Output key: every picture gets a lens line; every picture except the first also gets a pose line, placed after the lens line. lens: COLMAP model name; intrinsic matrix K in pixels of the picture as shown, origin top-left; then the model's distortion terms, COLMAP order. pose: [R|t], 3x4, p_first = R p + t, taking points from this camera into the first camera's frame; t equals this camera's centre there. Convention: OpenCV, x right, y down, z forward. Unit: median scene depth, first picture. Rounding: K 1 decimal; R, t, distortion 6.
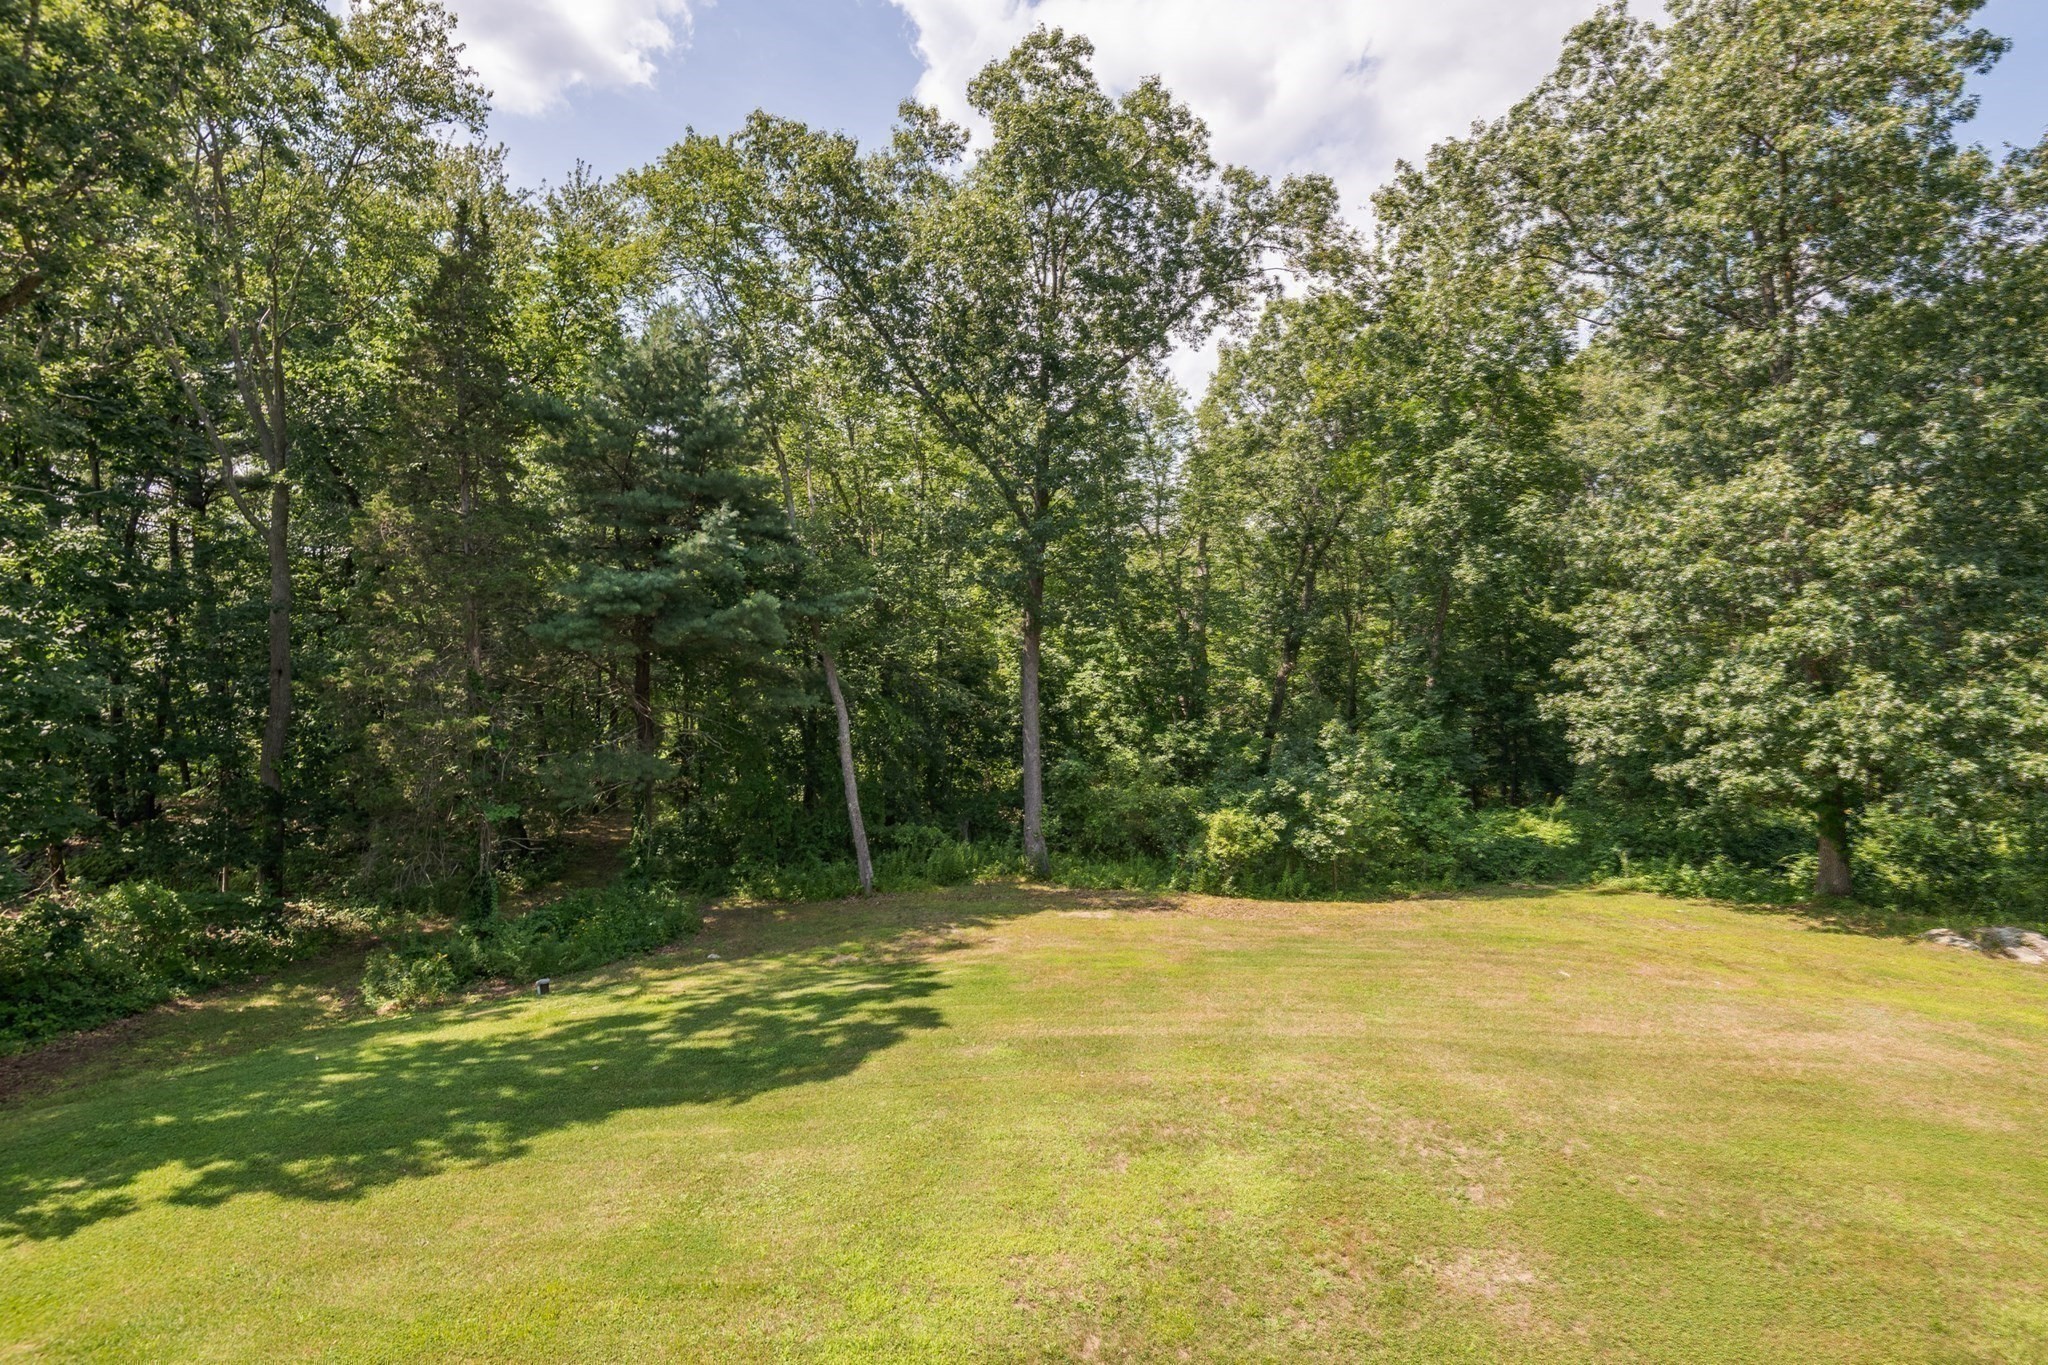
lens RADIAL K [[947.1, 0, 1028.8], [0, 947.1, 682.8], [0, 0, 1]] dist [-0.019071, -0.004531]
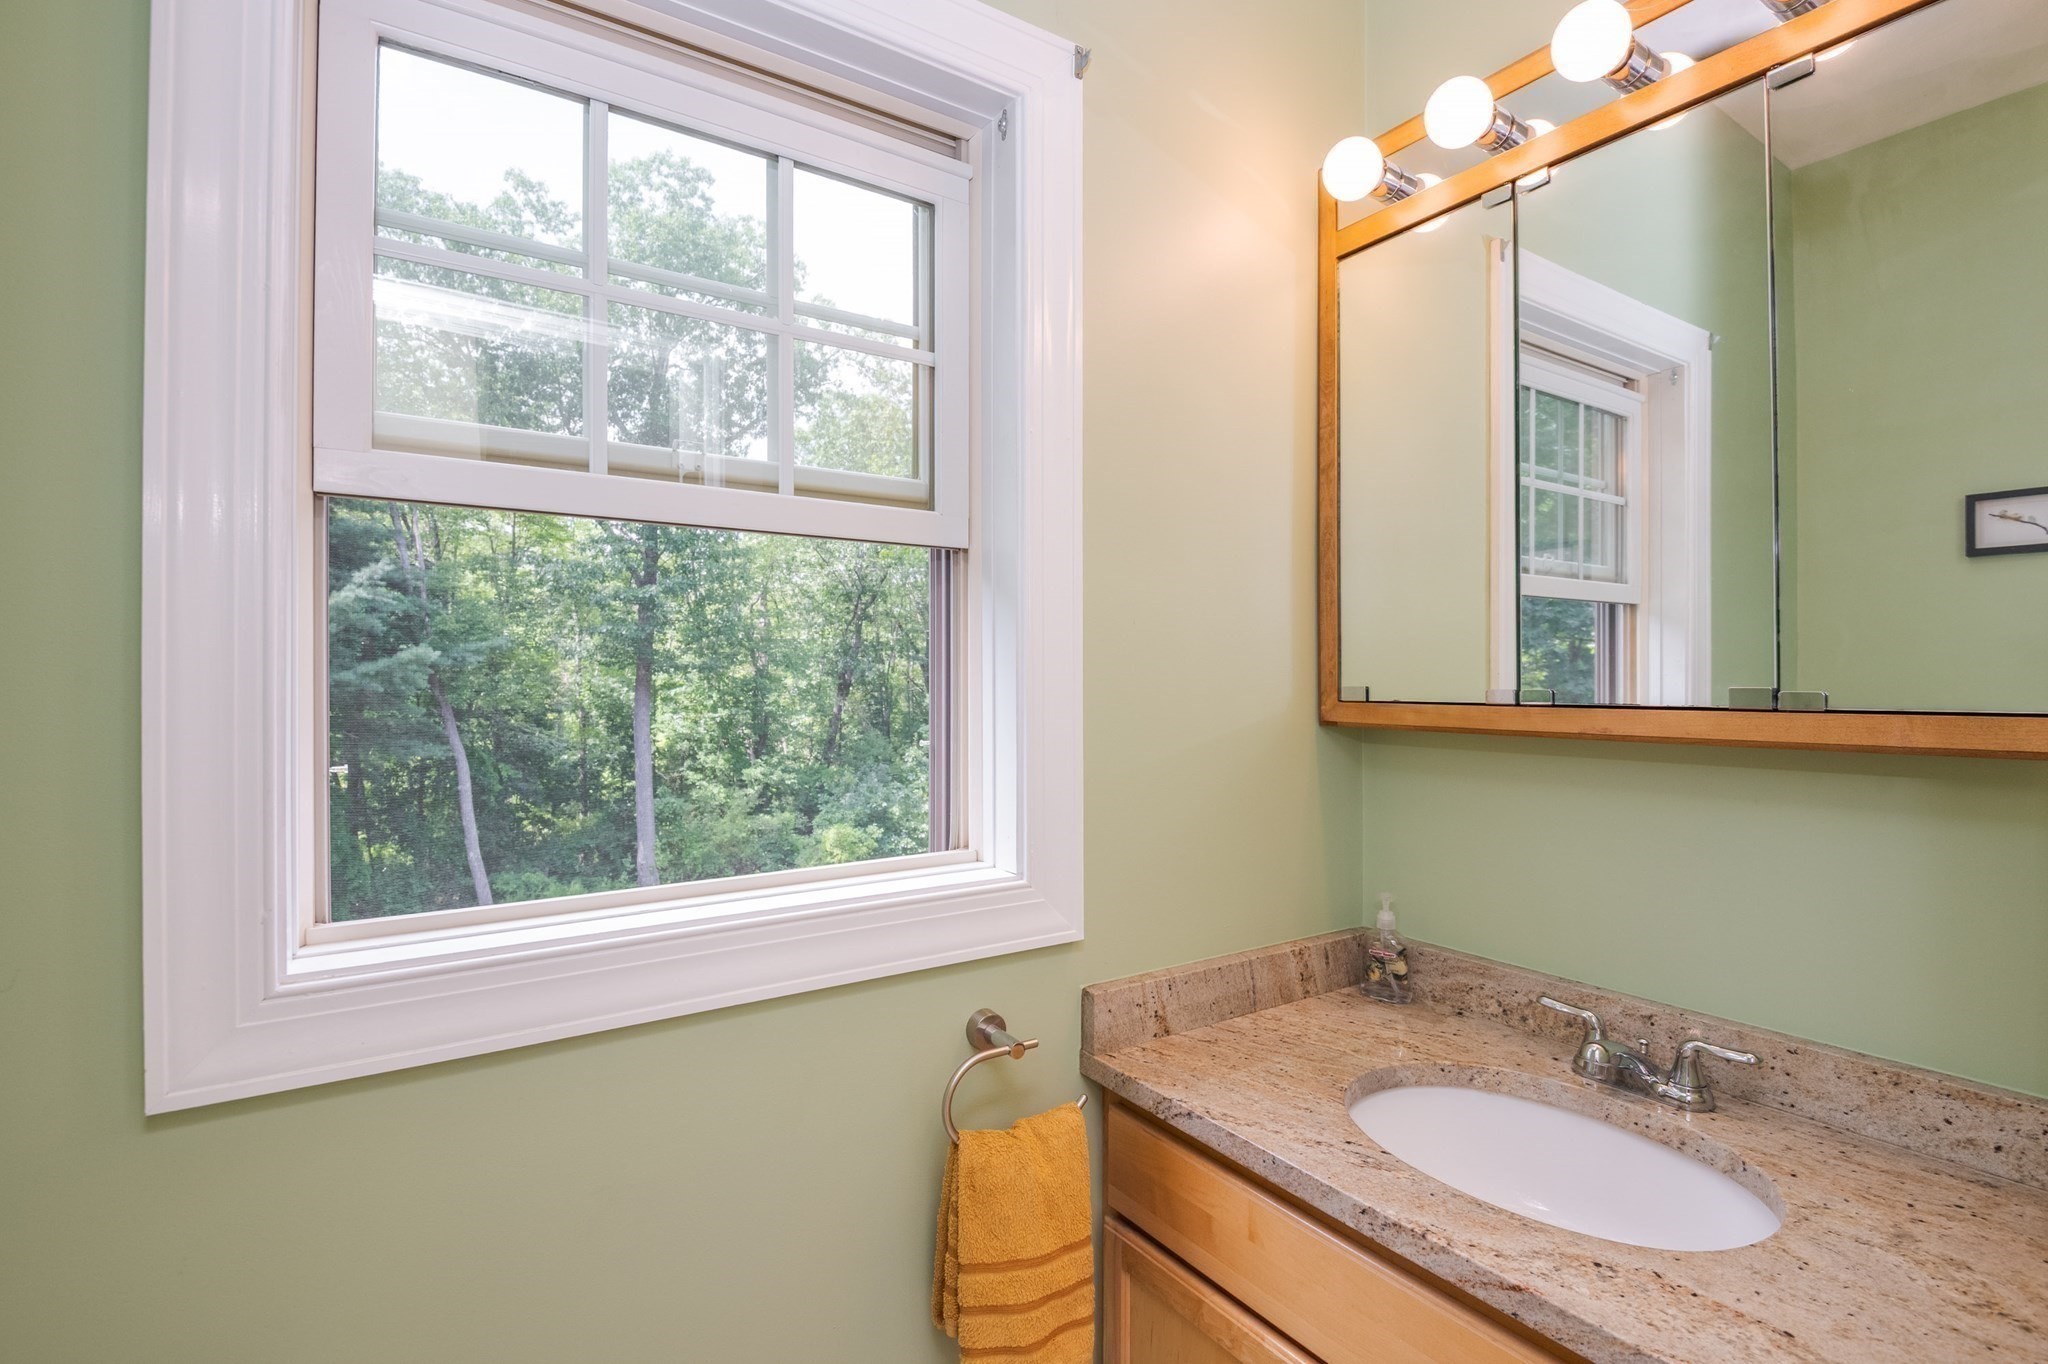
lens RADIAL K [[947.1, 0, 1033.6], [0, 947.1, 682.3], [0, 0, 1]] dist [-0.019071, -0.004531]
pose [[0.856091, -0.014205, 0.516629, -0.149151], [0.033719, 0.999028, -0.028406, -0.004180], [-0.515723, 0.041739, 0.855738, -0.130228]]
